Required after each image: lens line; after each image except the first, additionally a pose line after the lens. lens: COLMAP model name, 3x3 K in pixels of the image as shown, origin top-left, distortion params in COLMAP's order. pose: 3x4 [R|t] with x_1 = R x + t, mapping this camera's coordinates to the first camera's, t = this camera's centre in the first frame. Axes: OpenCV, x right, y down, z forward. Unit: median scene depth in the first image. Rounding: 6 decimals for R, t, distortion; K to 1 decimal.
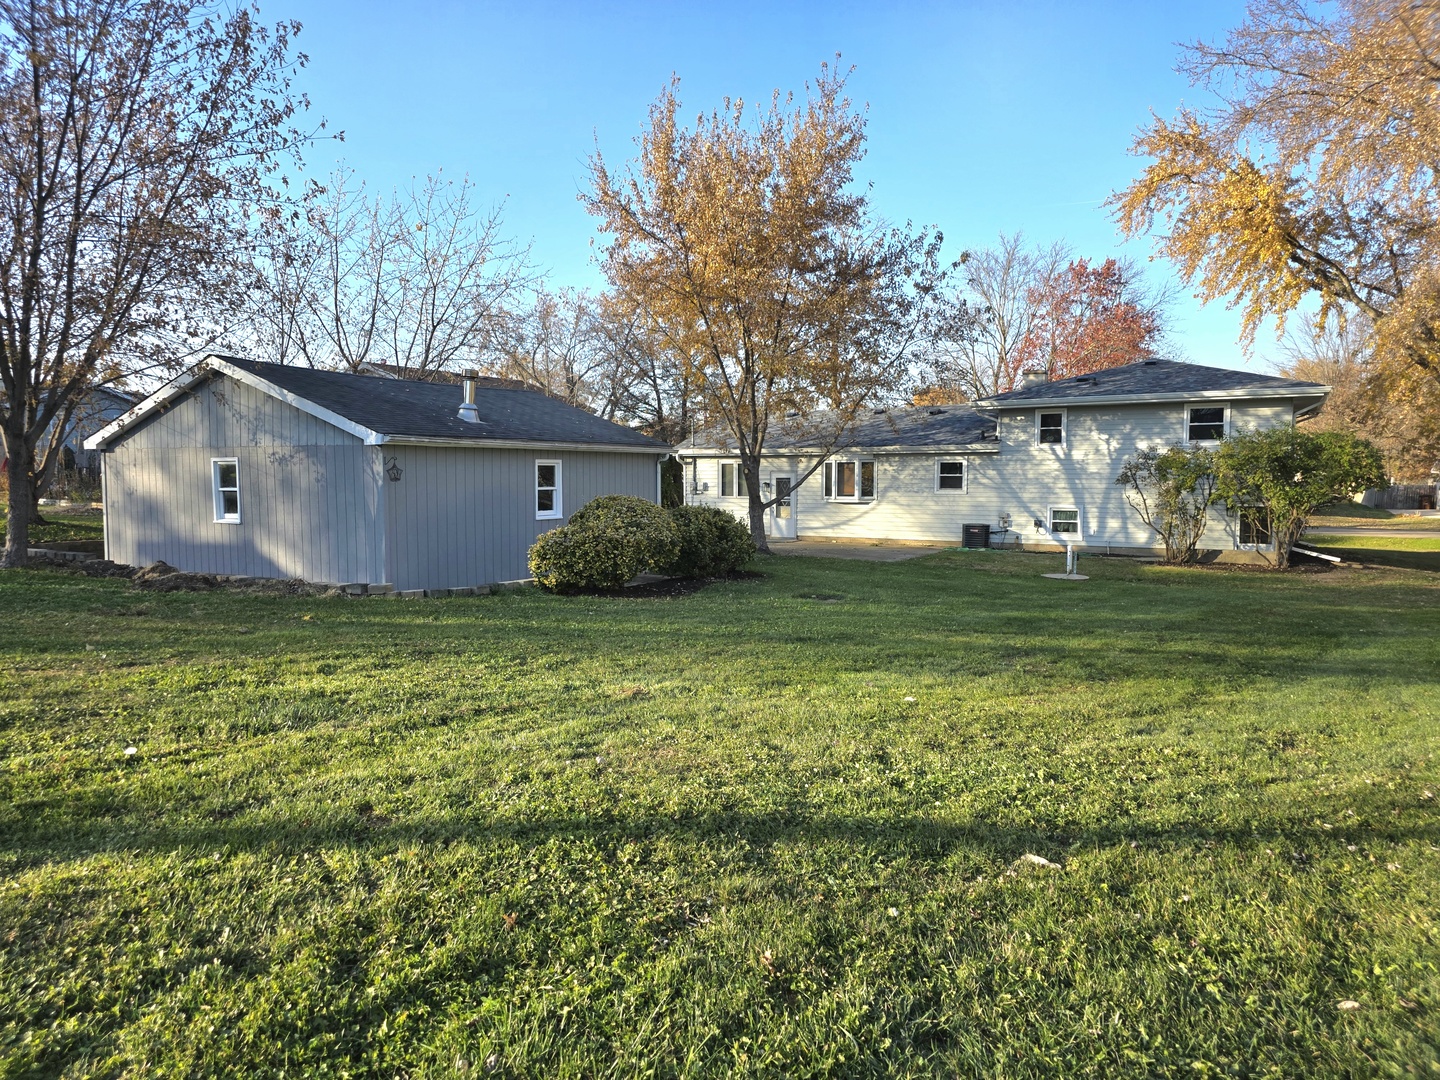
lens RADIAL K [[941.5, 0, 704.9], [0, 941.5, 546.3], [0, 0, 1]] dist [0.033709, -0.002341]
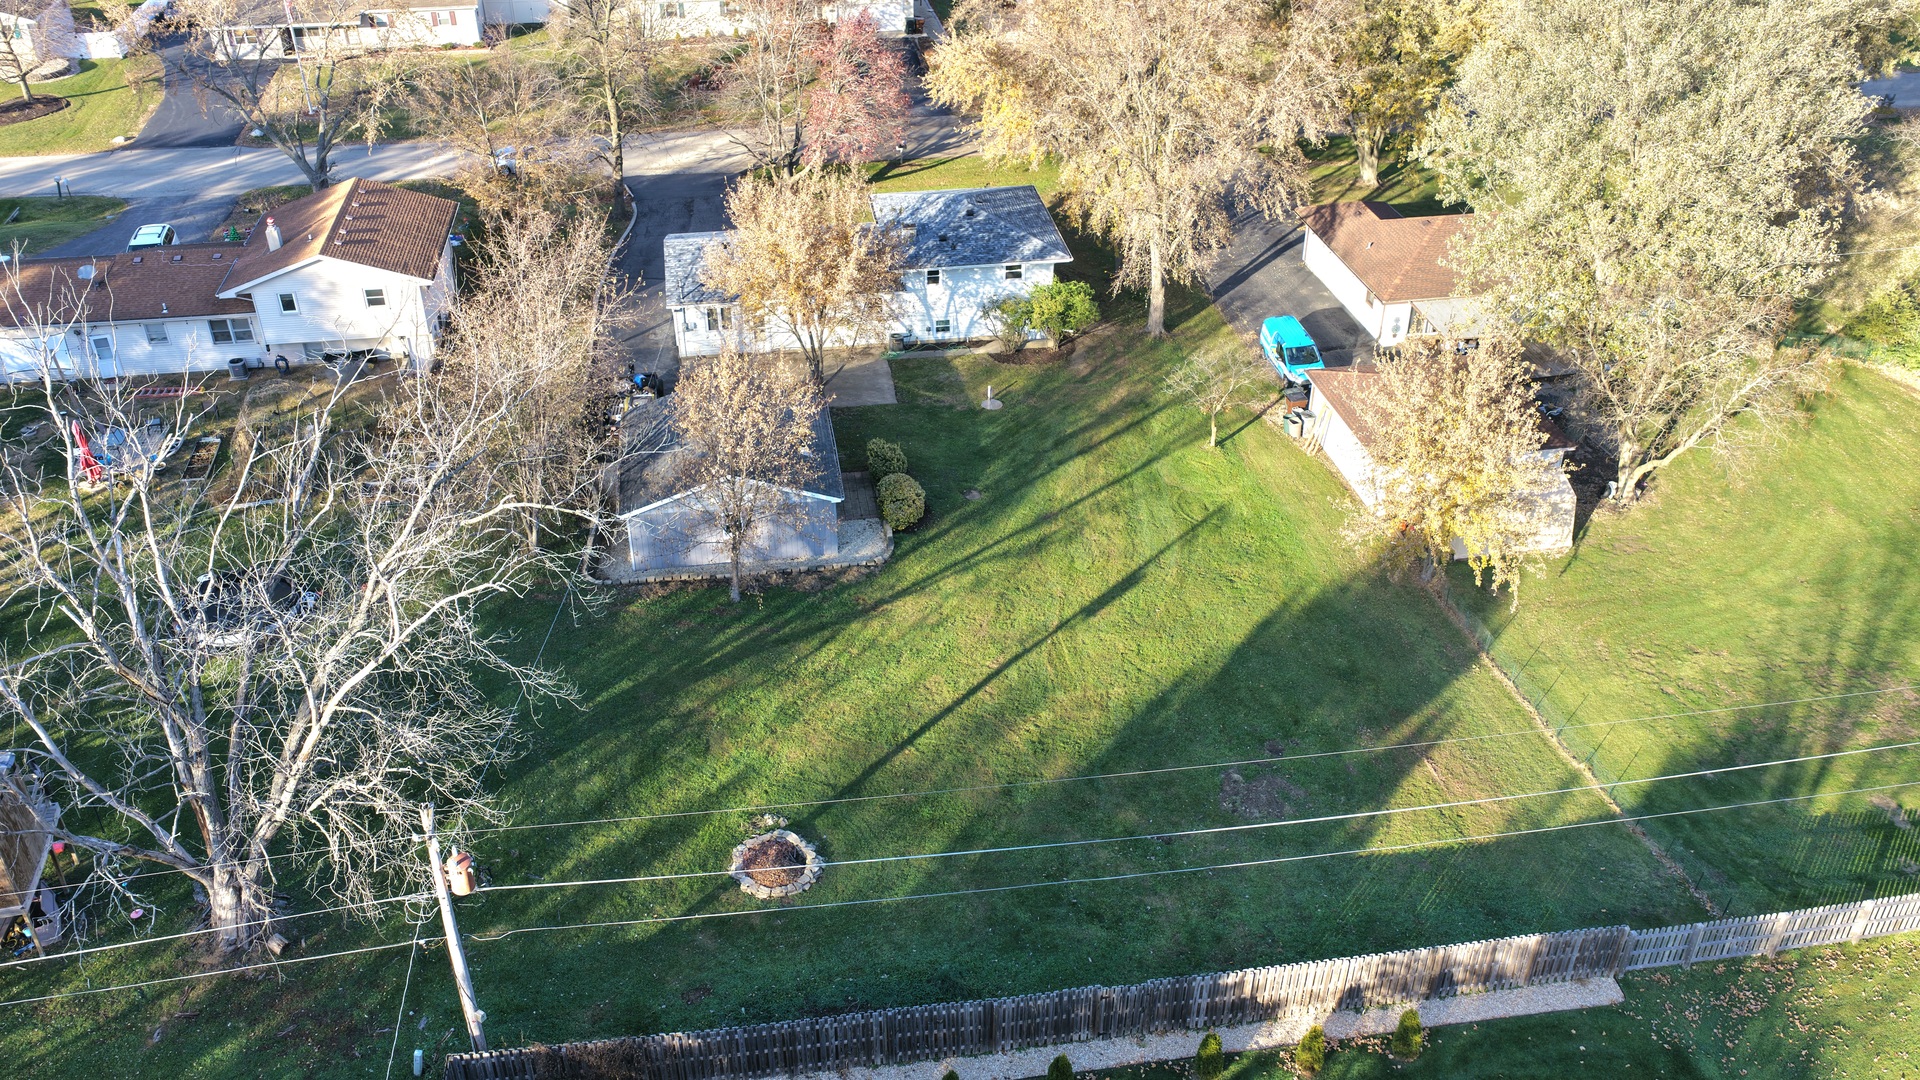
lens RADIAL K [[1609.7, 0, 950.4], [0, 1609.7, 537.1], [0, 0, 1]] dist [-0.011316, -0.001968]
pose [[0.773097, -0.345195, 0.532129, -1.377177], [0.046676, 0.867626, 0.495021, -1.211182], [-0.632568, -0.357862, 0.686871, -1.226280]]
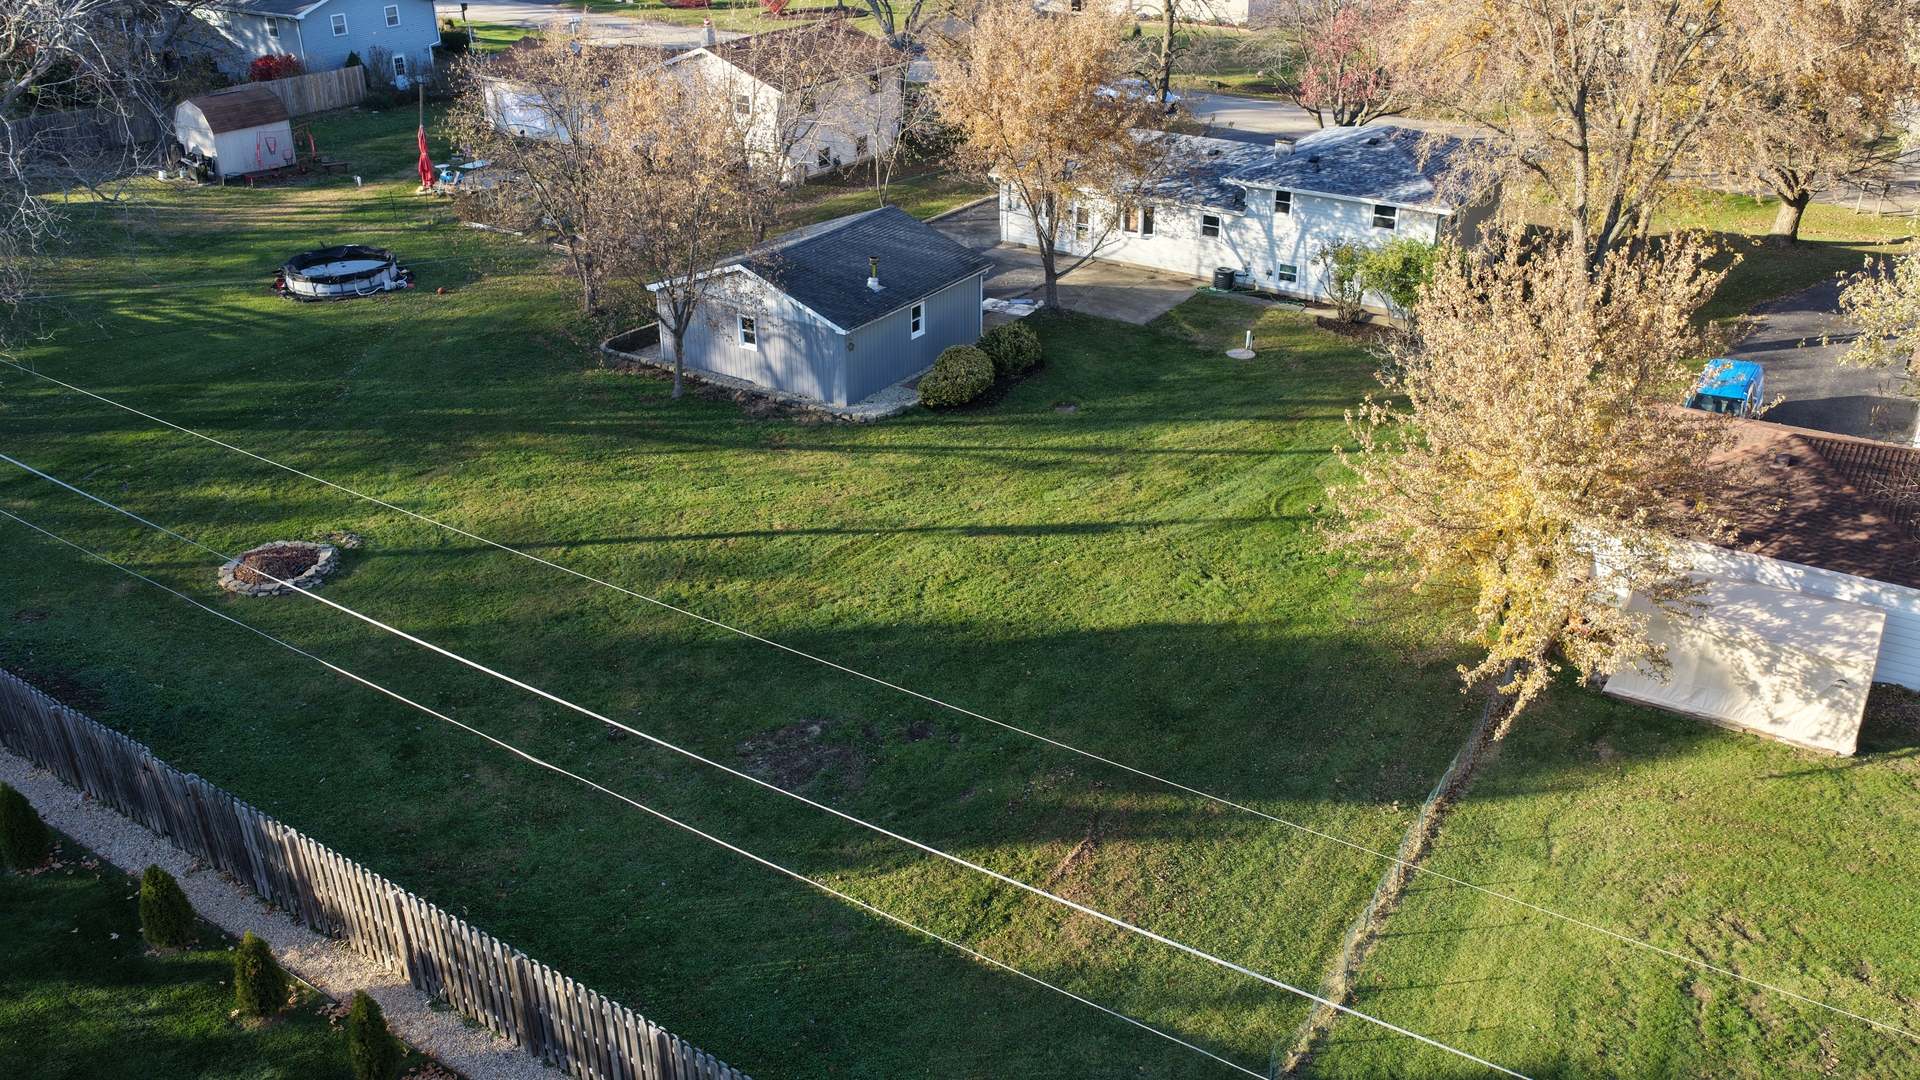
lens RADIAL K [[1609.7, 0, 960.7], [0, 1609.7, 545.3], [0, 0, 1]] dist [-0.011316, -0.001968]
pose [[0.998619, 0.019528, -0.048774, 0.044602], [0.000872, 0.922069, 0.387024, -0.578026], [0.052531, -0.386532, 0.920779, -1.309855]]
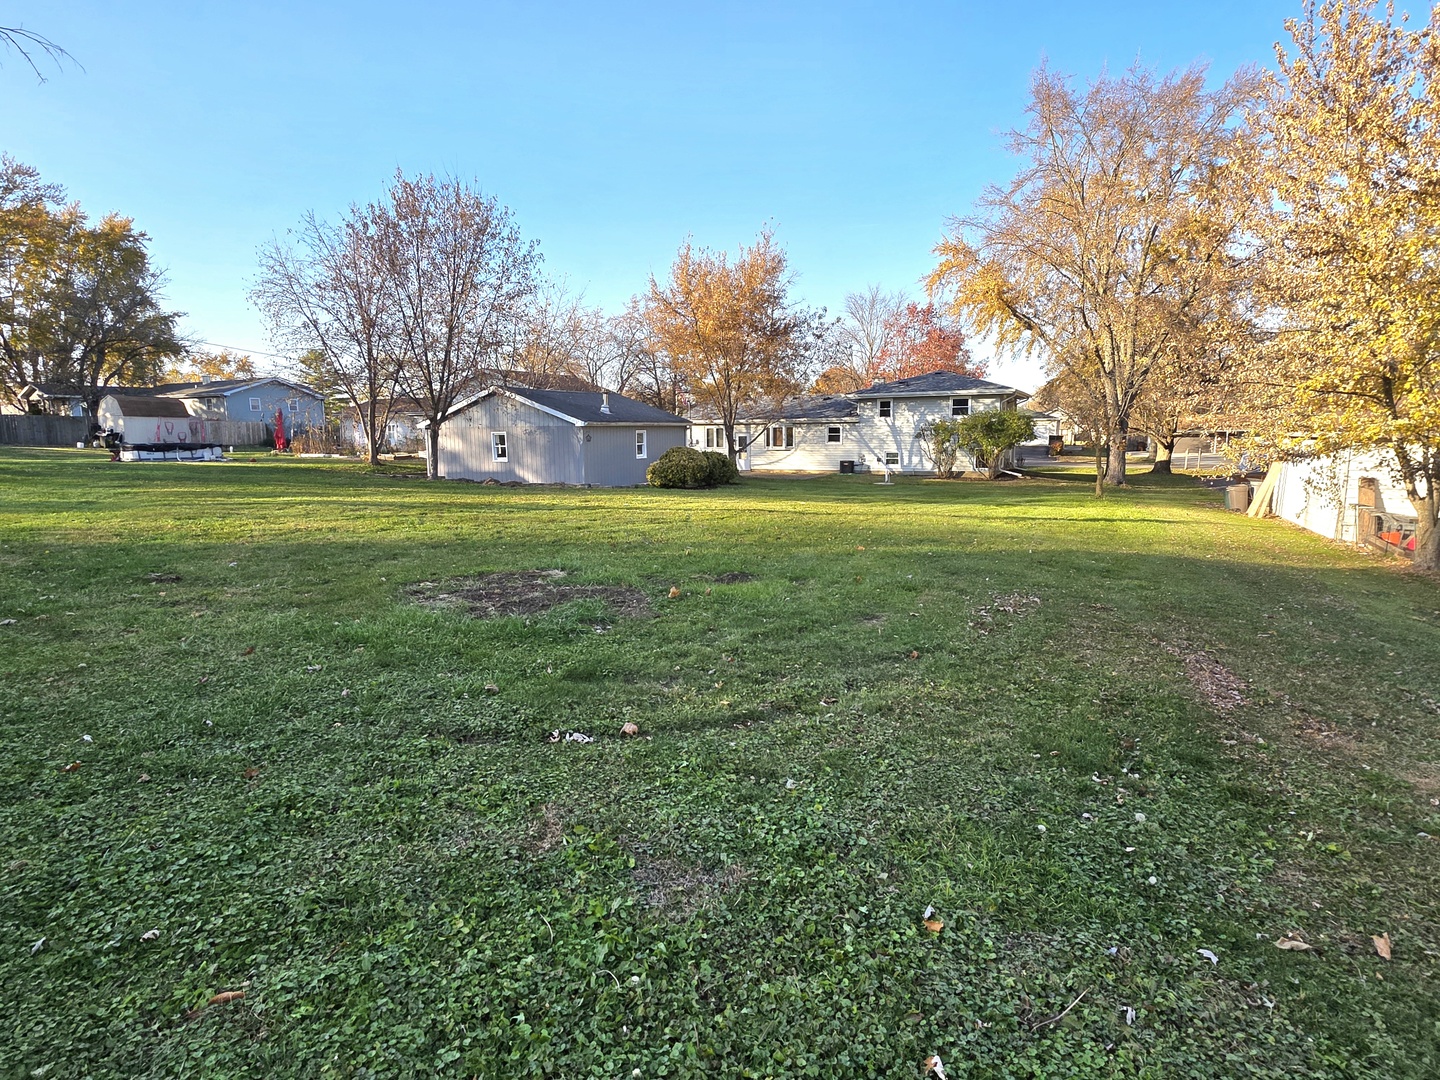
lens RADIAL K [[748.1, 0, 720.0], [0, 748.1, 543.8], [0, 0, 1]] dist [-0.000429, 0.003490]
pose [[0.996961, -0.021906, 0.074763, -0.084714], [0.016338, 0.997103, 0.074295, 0.028989], [-0.076174, -0.072847, 0.994430, -0.506854]]
